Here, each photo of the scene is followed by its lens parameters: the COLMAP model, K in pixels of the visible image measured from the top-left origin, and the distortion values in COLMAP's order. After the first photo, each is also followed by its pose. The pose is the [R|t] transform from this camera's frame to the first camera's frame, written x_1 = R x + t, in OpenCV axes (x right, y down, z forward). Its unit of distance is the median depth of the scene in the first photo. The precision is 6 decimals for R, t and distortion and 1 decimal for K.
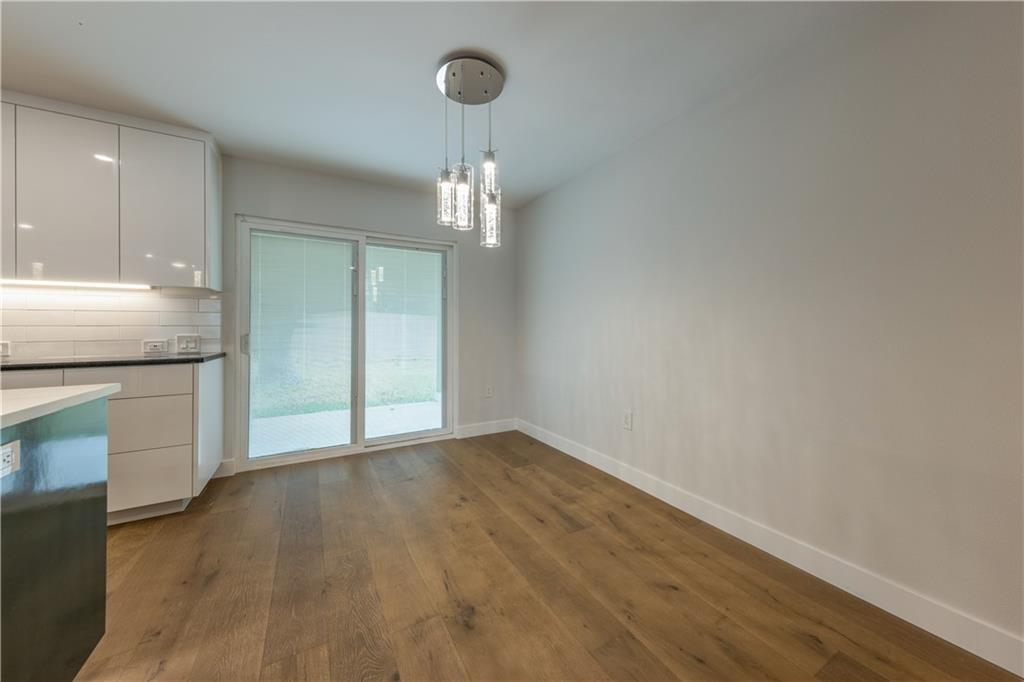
lens RADIAL K [[357.6, 0, 511.8], [0, 357.6, 335.1], [0, 0, 1]] dist [0.003503, -0.000133]
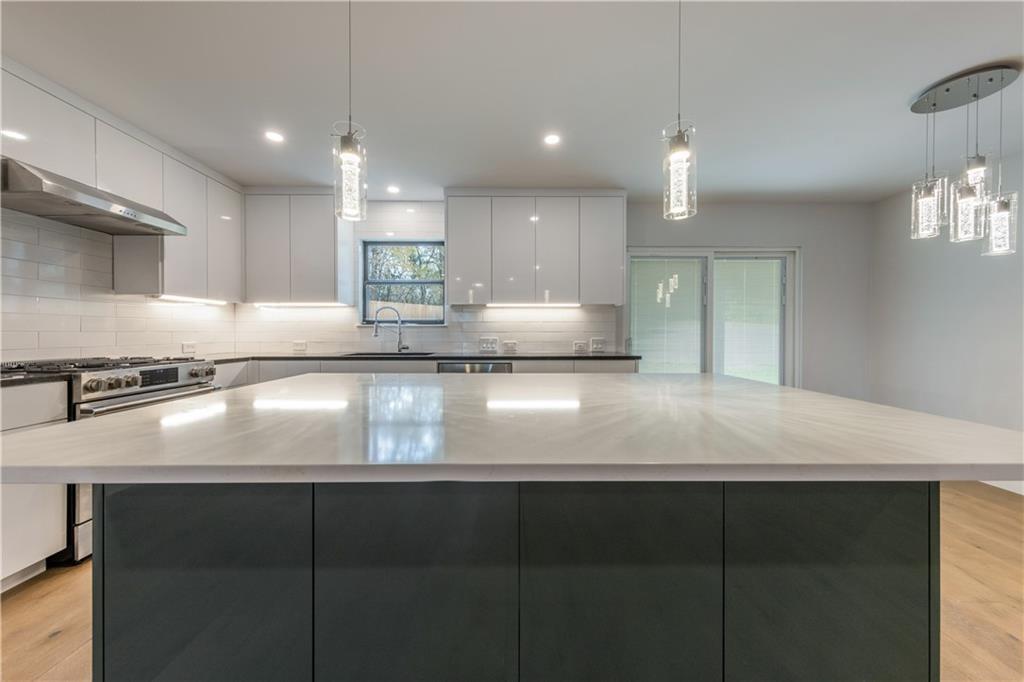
lens RADIAL K [[357.6, 0, 513.4], [0, 357.6, 340.7], [0, 0, 1]] dist [0.003503, -0.000133]
pose [[0.871329, 0.017655, -0.490381, -0.508634], [-0.013969, 0.999840, 0.011176, -0.003377], [0.490500, -0.002888, 0.871436, -0.356630]]
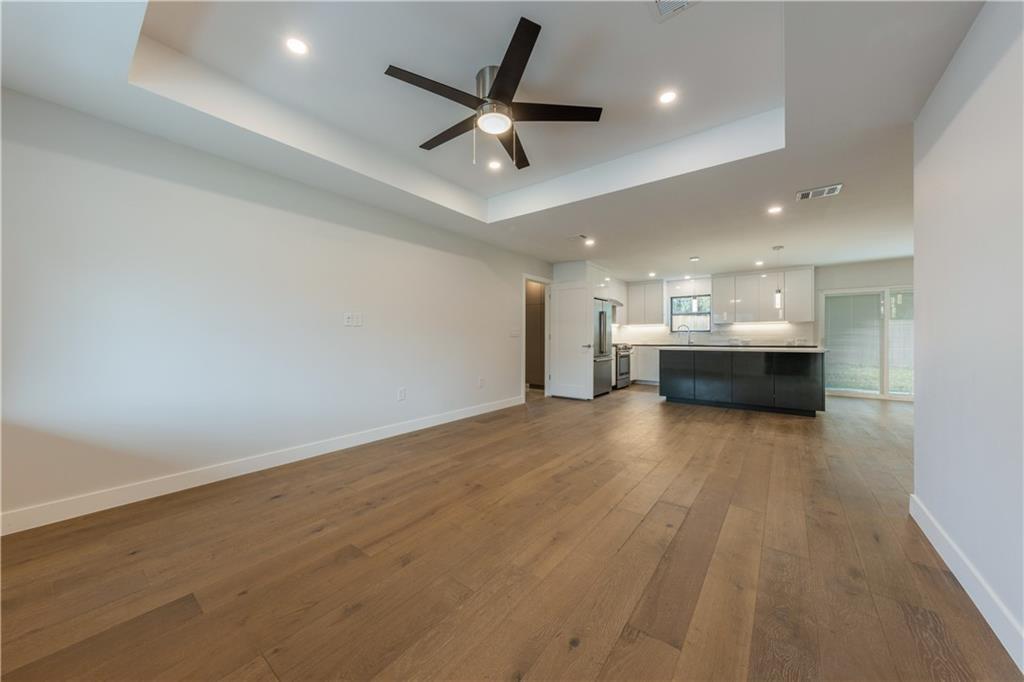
lens RADIAL K [[357.6, 0, 512.1], [0, 357.6, 346.0], [0, 0, 1]] dist [0.003503, -0.000133]
pose [[0.384915, 0.025295, -0.922606, 0.762248], [-0.010857, 0.999679, 0.022878, 0.018369], [0.922888, 0.001211, 0.385066, -2.045363]]
